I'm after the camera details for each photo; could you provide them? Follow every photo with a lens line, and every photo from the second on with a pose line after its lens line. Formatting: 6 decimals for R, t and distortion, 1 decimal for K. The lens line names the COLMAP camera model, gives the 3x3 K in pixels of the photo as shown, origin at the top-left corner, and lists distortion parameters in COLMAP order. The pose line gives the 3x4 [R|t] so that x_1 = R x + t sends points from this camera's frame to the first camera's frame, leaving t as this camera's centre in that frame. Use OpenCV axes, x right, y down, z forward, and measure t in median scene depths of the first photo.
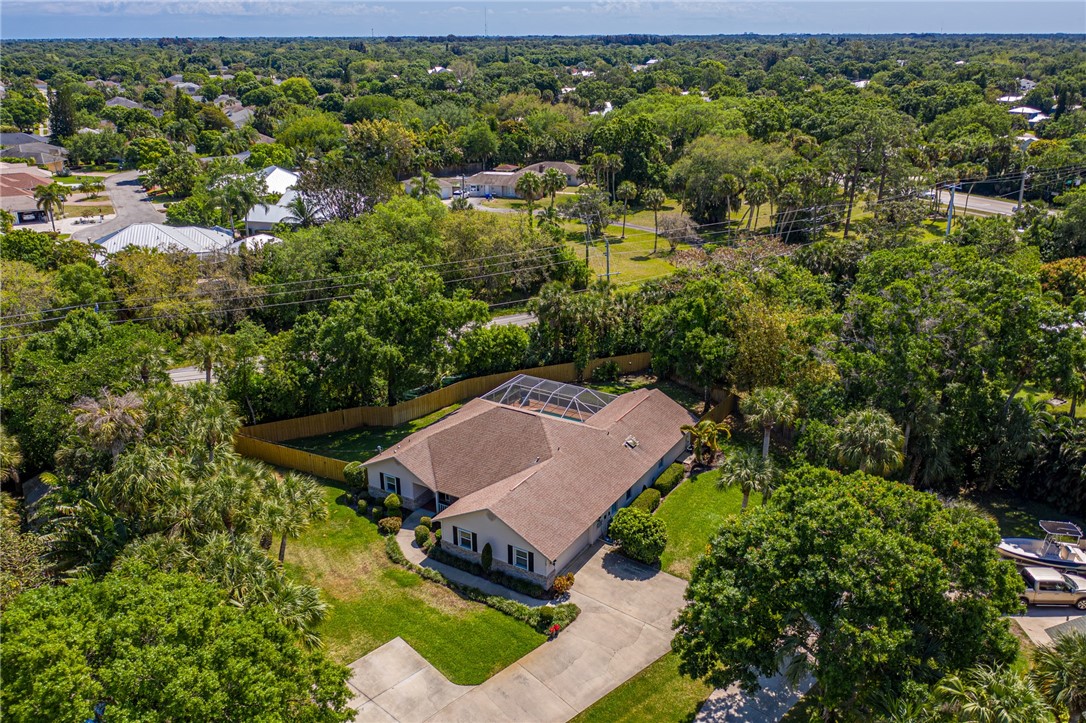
lens RADIAL K [[875.0, 0, 557.0], [0, 875.0, 361.7], [0, 0, 1]] dist [-0.008751, 0.008432]
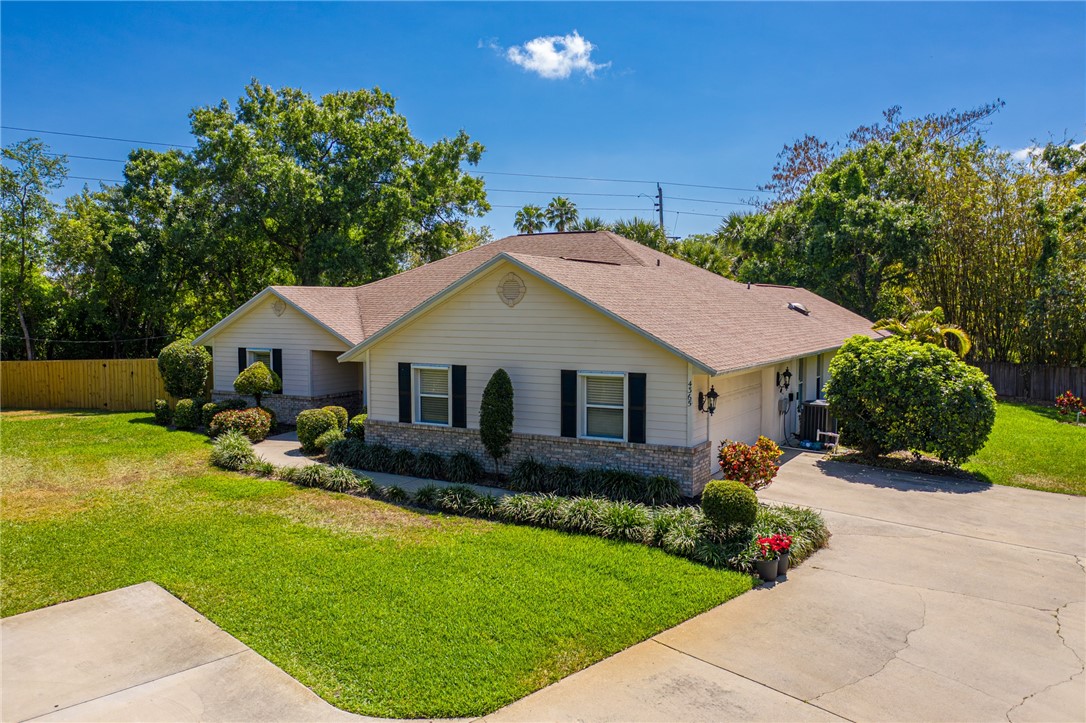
lens RADIAL K [[875.0, 0, 557.0], [0, 875.0, 361.7], [0, 0, 1]] dist [-0.008751, 0.008432]
pose [[0.999633, 0.002194, 0.026992, -0.066933], [0.005584, 0.958591, -0.284732, 0.300020], [-0.026499, 0.284778, 0.958227, 0.684011]]
